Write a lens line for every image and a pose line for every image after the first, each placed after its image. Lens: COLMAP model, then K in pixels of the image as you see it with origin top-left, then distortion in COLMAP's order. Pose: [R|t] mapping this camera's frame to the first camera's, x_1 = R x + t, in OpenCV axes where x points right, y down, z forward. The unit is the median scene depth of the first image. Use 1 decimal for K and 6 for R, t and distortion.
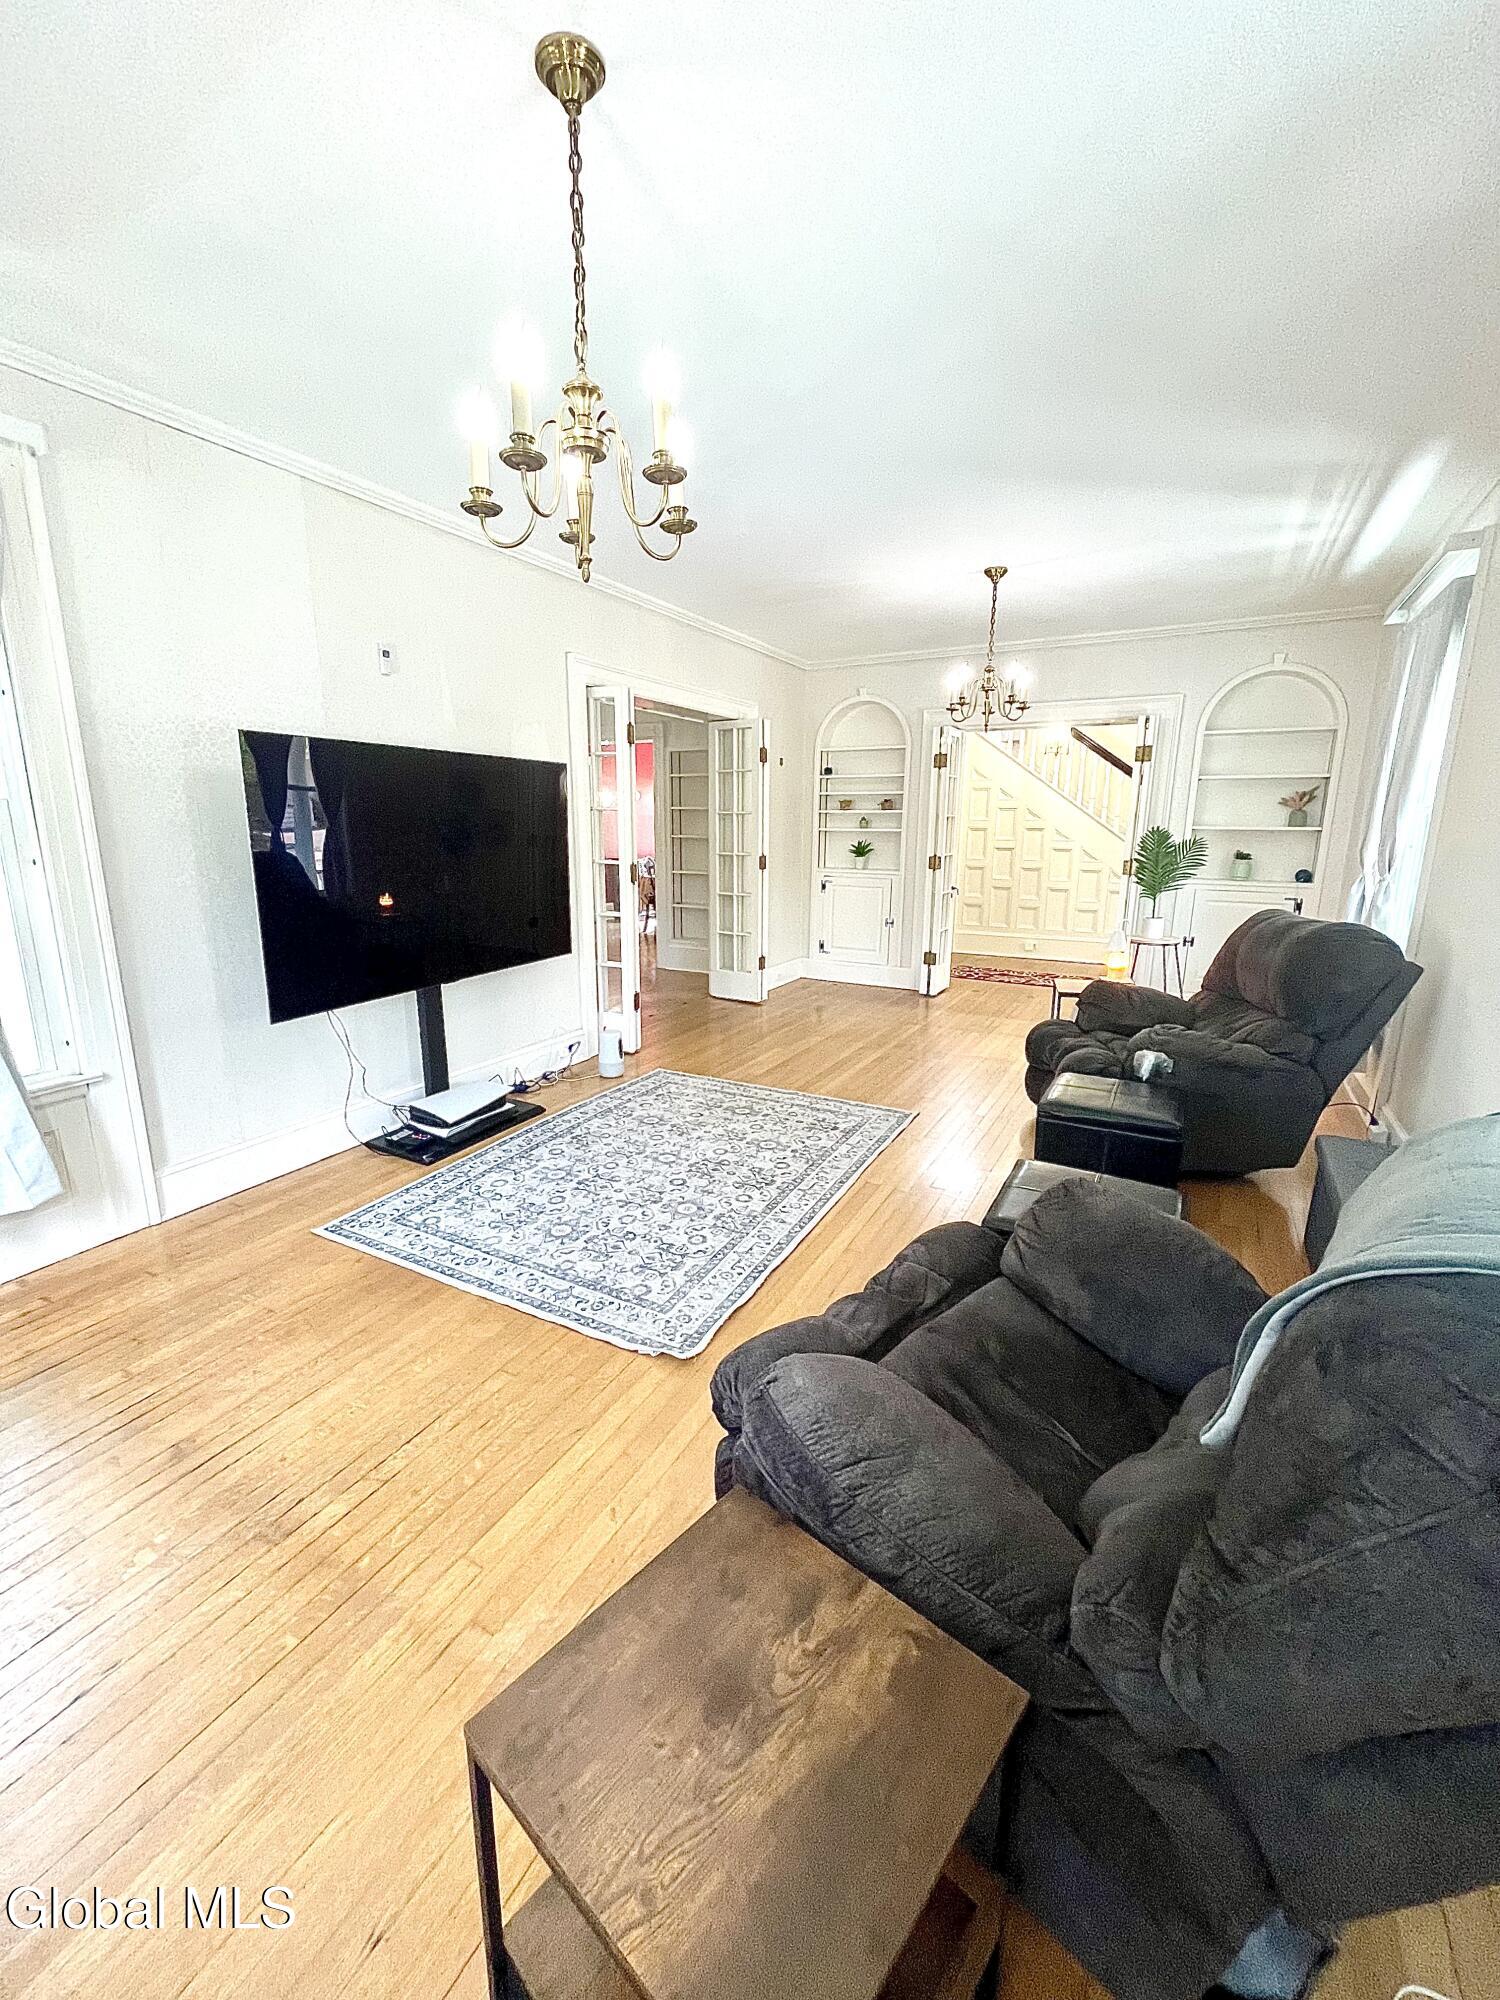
lens RADIAL K [[806.0, 0, 753.3], [0, 806.0, 1005.8], [0, 0, 1]] dist [-0.002964, -0.000140]
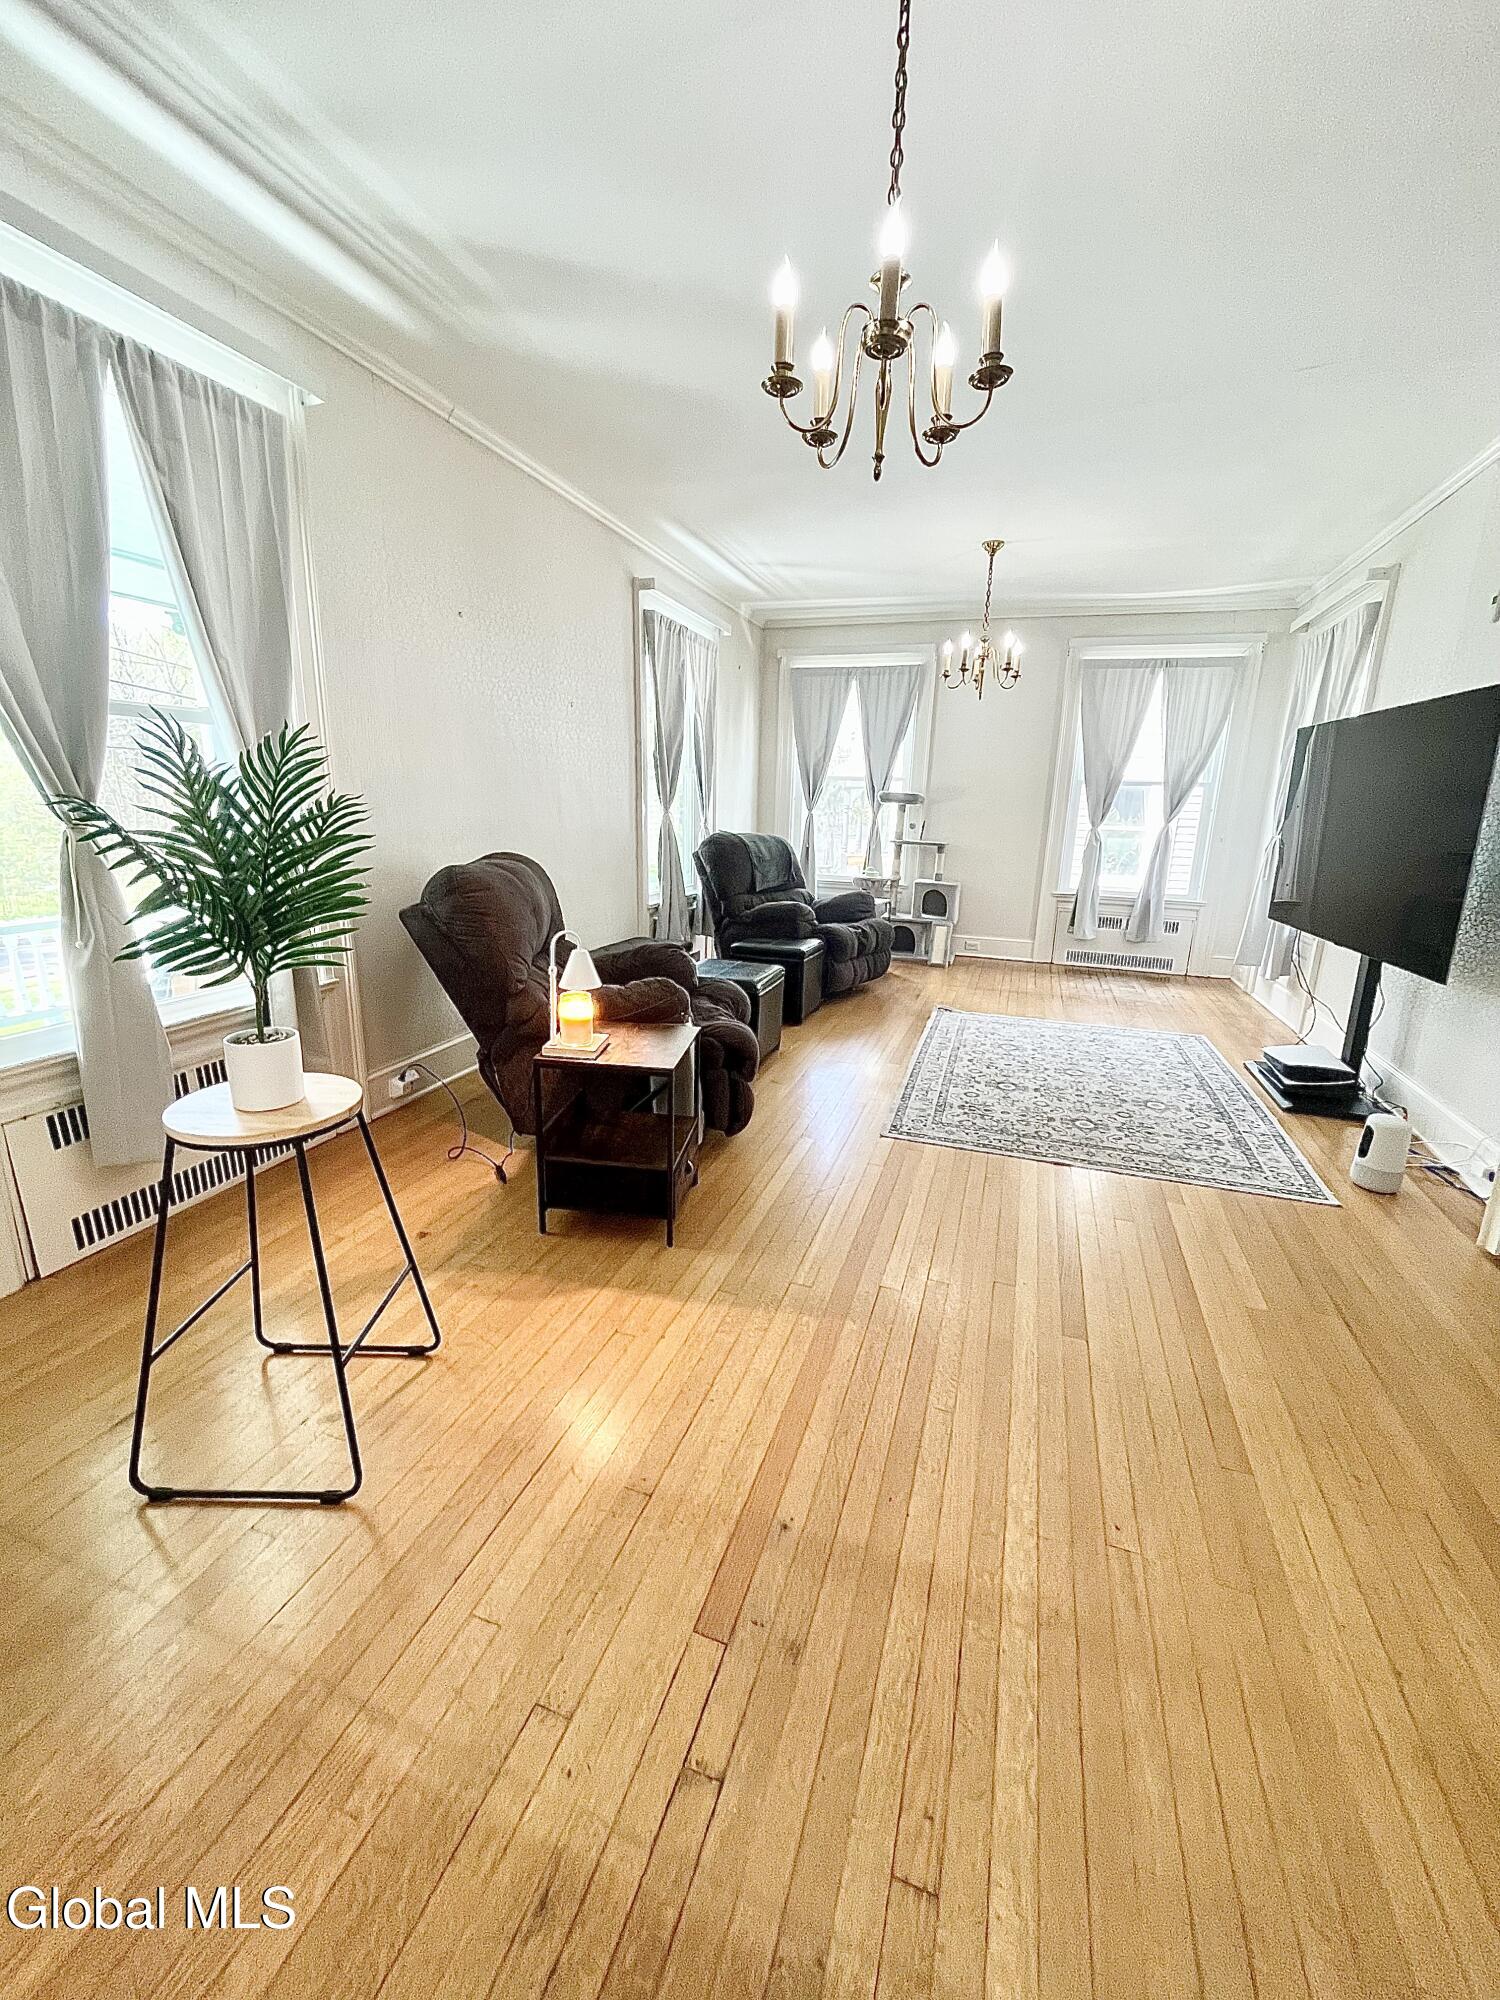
lens RADIAL K [[806.0, 0, 745.1], [0, 806.0, 993.2], [0, 0, 1]] dist [-0.002964, -0.000140]
pose [[-0.986133, 0.007254, -0.165798, 0.501750], [-0.068449, 0.892330, 0.446163, -0.360534], [0.151183, 0.451325, -0.879460, 1.732209]]
